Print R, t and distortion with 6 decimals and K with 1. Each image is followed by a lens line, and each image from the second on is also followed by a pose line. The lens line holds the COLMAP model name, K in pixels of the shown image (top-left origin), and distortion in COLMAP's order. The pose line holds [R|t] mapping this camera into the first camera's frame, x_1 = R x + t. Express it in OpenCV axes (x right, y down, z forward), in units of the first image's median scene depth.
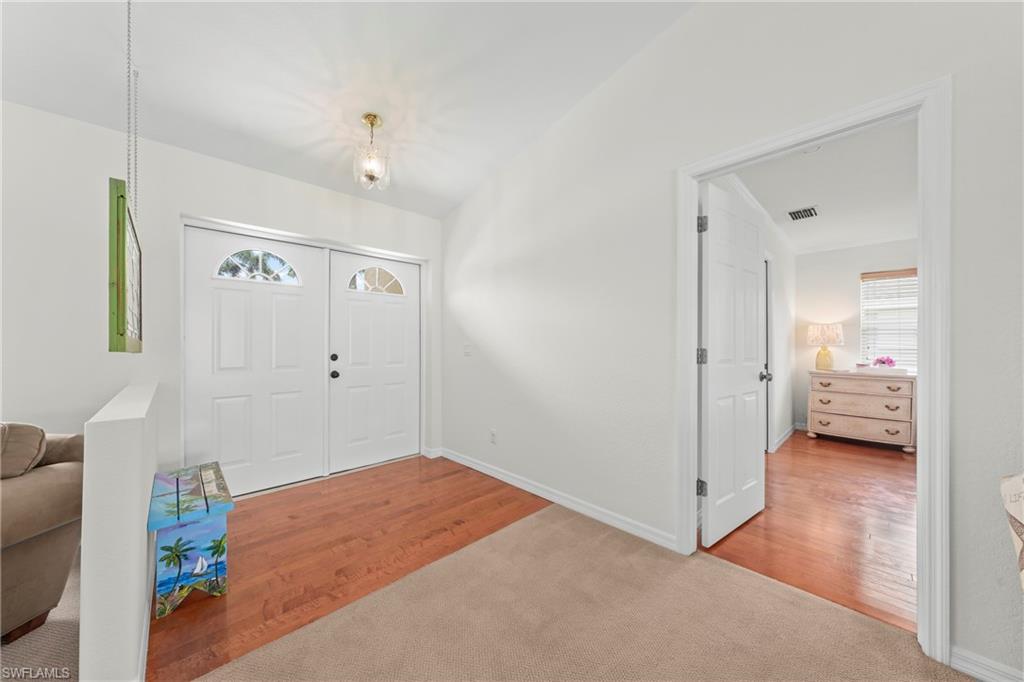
lens RADIAL K [[357.9, 0, 507.9], [0, 357.9, 339.6], [0, 0, 1]] dist [-0.000016, 0.000112]
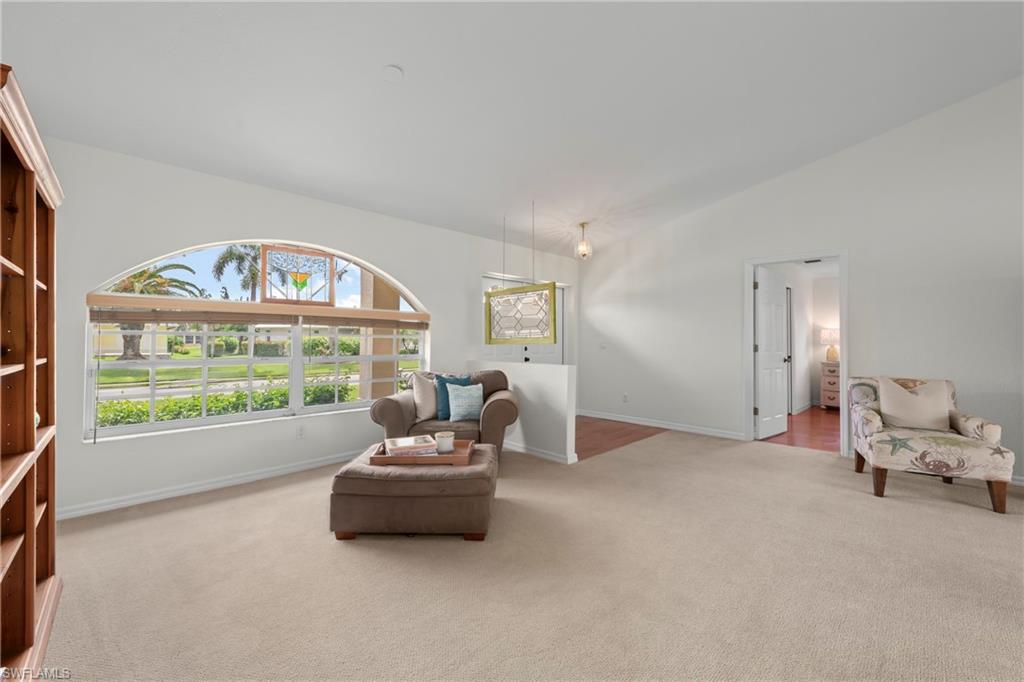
lens RADIAL K [[406.8, 0, 510.0], [0, 406.8, 327.3], [0, 0, 1]] dist [0.000195, -0.000056]
pose [[0.999951, 0.008029, 0.005734, -0.597842], [-0.007916, 0.999778, -0.019550, -0.012802], [-0.005889, 0.019504, 0.999792, -0.902735]]
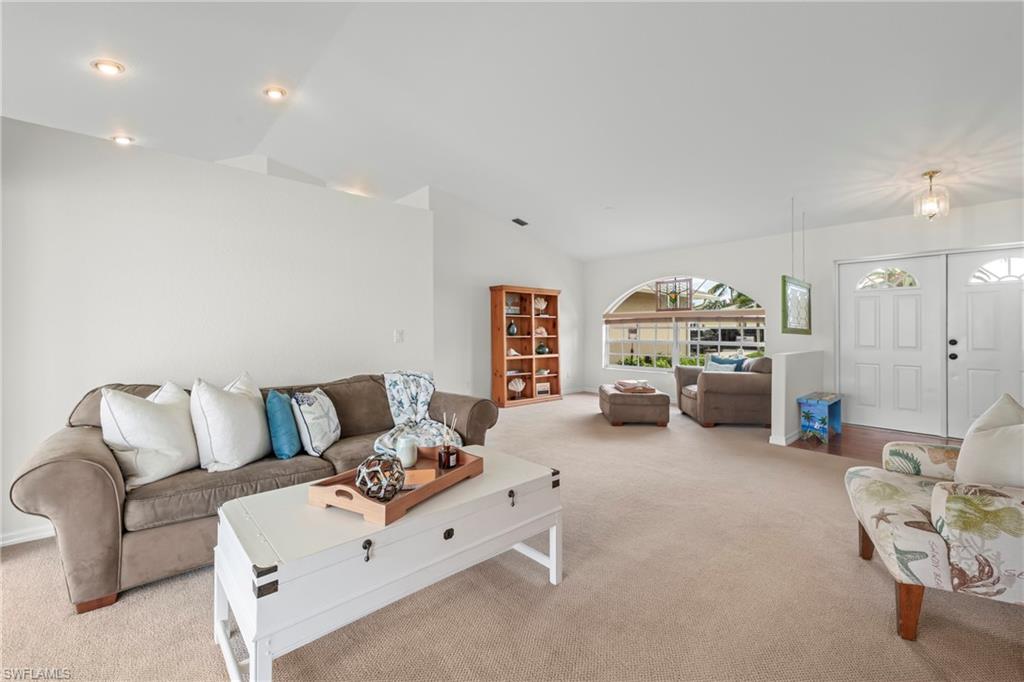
lens RADIAL K [[422.8, 0, 515.0], [0, 422.8, 331.9], [0, 0, 1]] dist [-0.000142, -0.000048]
pose [[-0.021945, 0.005323, -0.999745, 1.036708], [0.008257, 0.999953, 0.005143, -0.006721], [0.999725, -0.008142, -0.021987, -0.483825]]
